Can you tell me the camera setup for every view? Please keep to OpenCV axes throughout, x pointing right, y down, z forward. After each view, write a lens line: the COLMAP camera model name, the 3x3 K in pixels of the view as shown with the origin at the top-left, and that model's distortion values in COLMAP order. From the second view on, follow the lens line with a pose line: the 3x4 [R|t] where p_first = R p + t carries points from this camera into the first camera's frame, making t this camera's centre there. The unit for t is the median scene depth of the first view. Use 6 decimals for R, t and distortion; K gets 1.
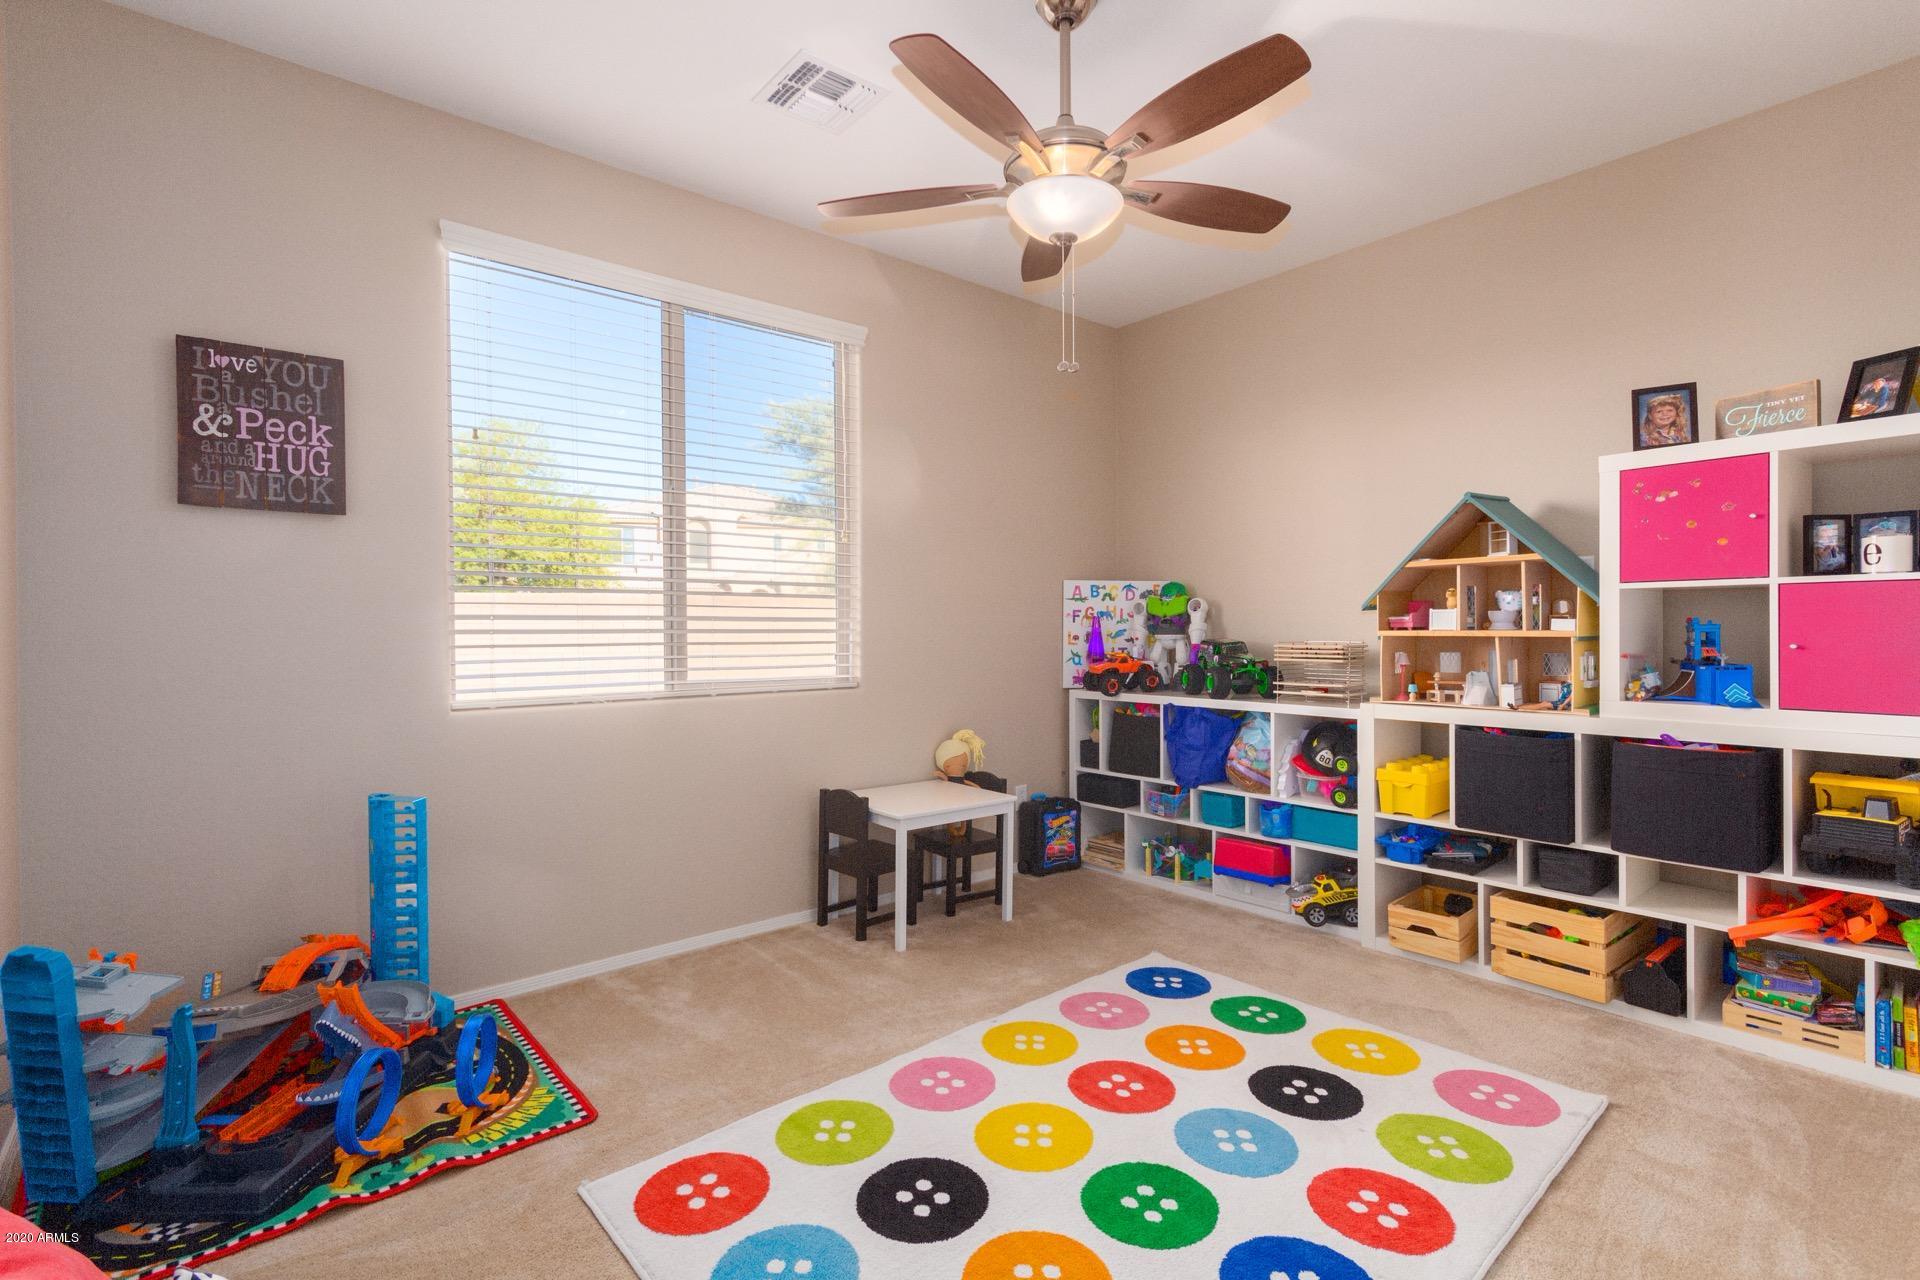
lens RADIAL K [[891.4, 0, 954.9], [0, 891.4, 630.8], [0, 0, 1]] dist [-0.001751, -0.000195]
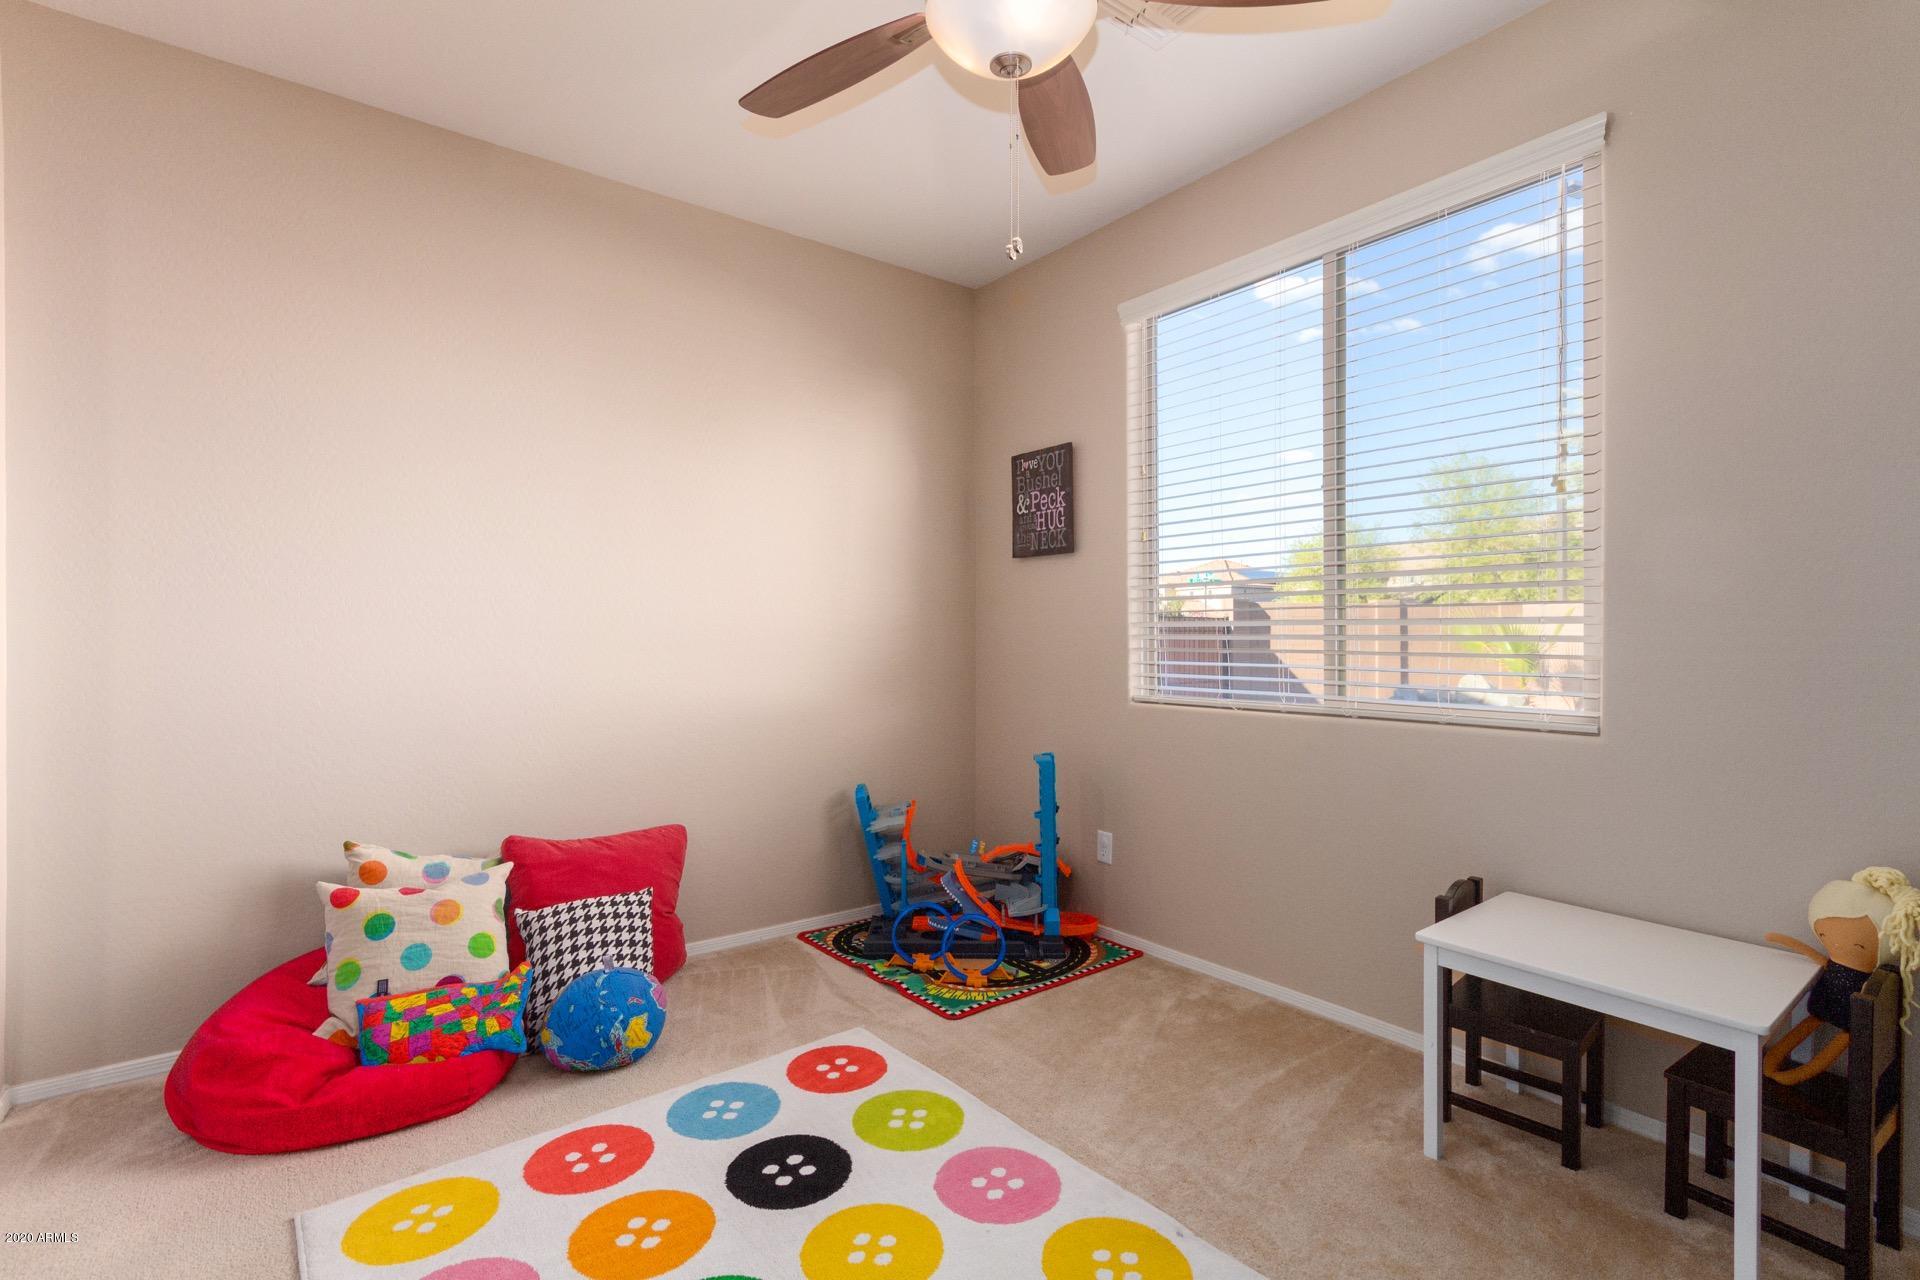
lens RADIAL K [[891.4, 0, 954.2], [0, 891.4, 642.0], [0, 0, 1]] dist [-0.001751, -0.000195]
pose [[-0.049284, 0.013906, -0.998688, 0.735432], [0.002039, 0.999902, 0.013822, -0.009990], [0.998783, -0.001356, -0.049307, 0.905258]]
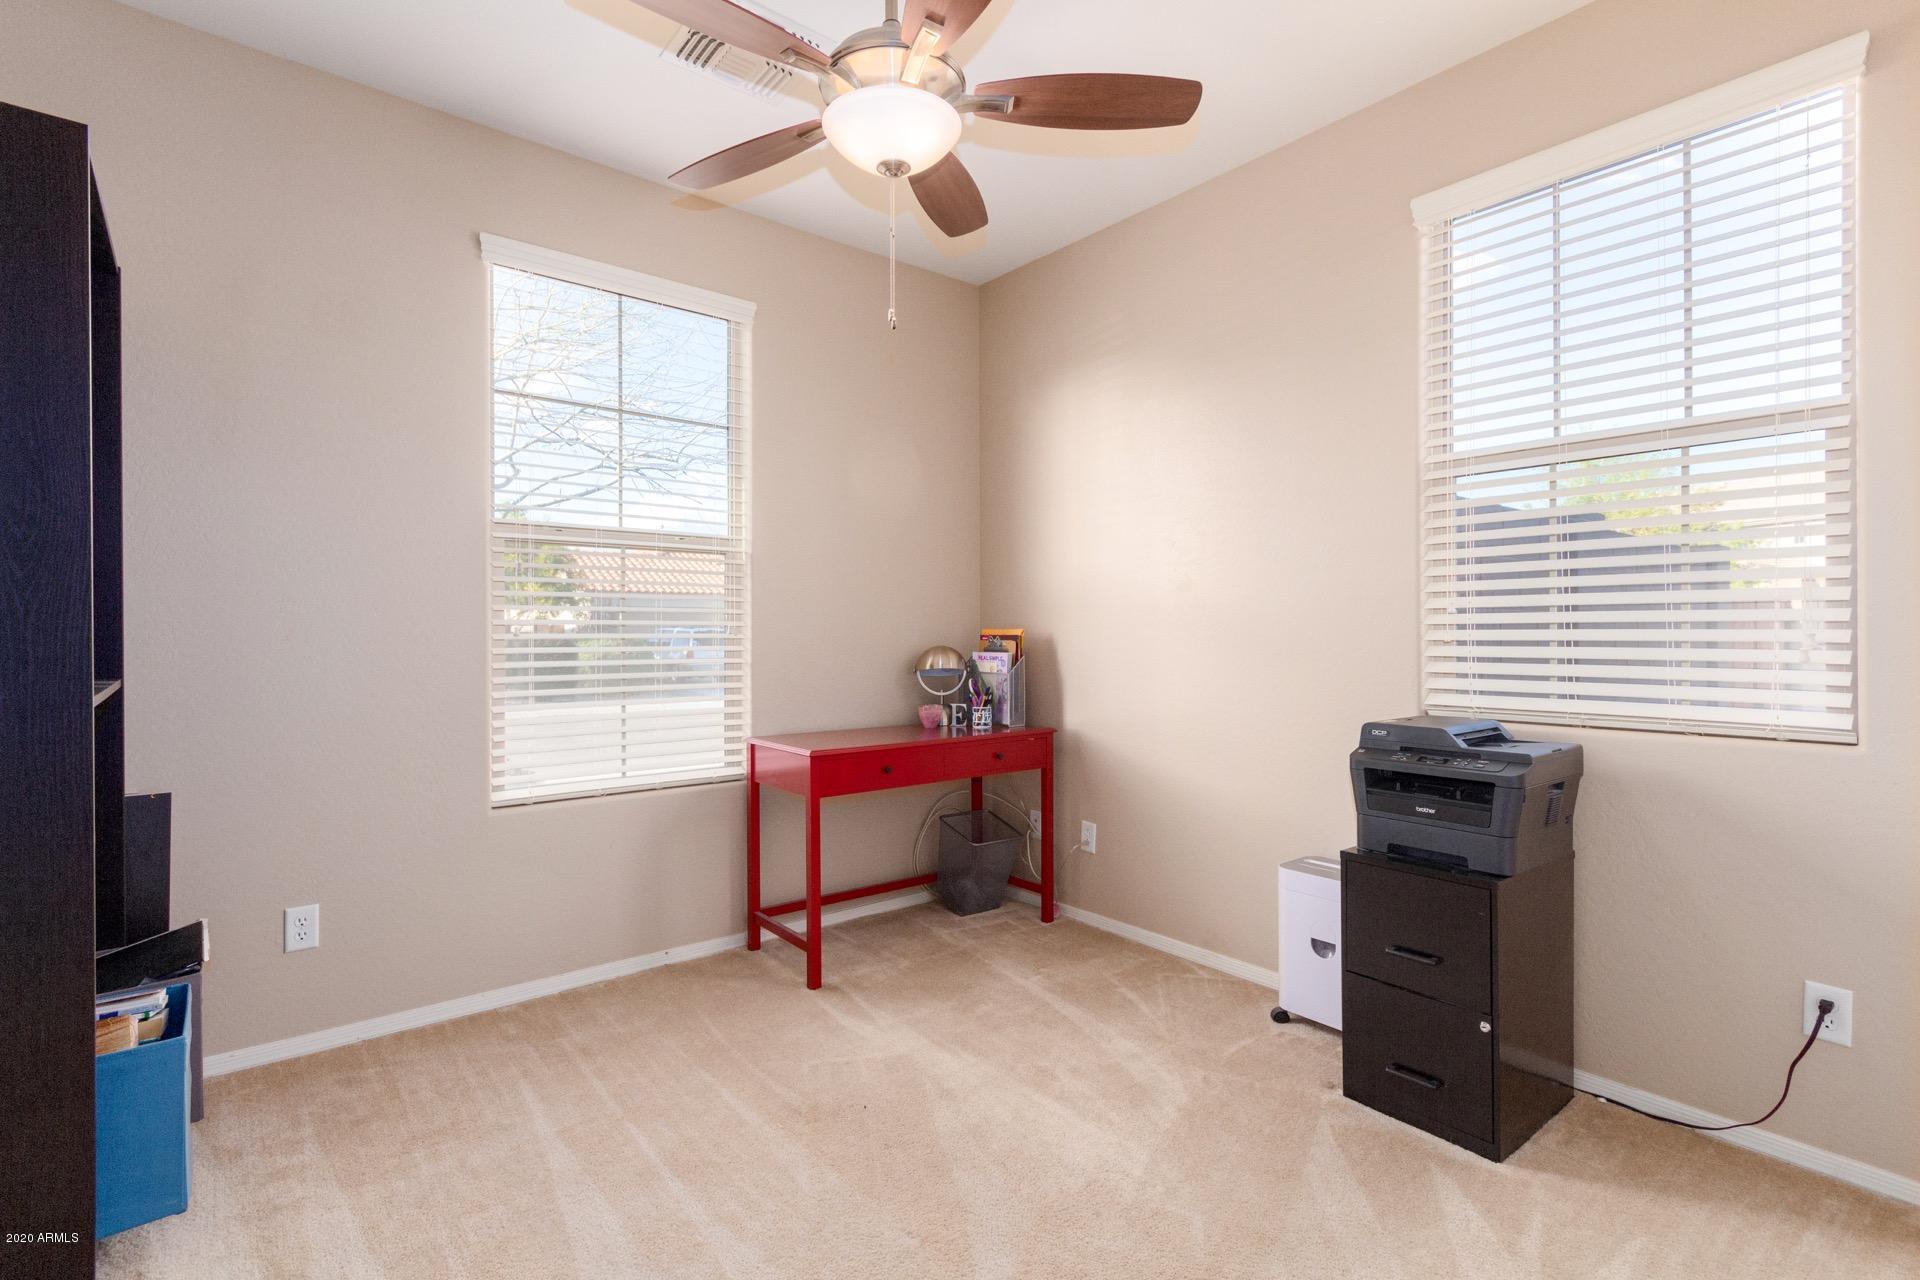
lens RADIAL K [[891.4, 0, 960.7], [0, 891.4, 642.1], [0, 0, 1]] dist [-0.001751, -0.000195]
pose [[0.999973, 0.007273, 0.000537, 0.166087], [-0.007275, 0.999968, 0.003474, -0.001688], [-0.000512, -0.003478, 0.999994, 0.143474]]
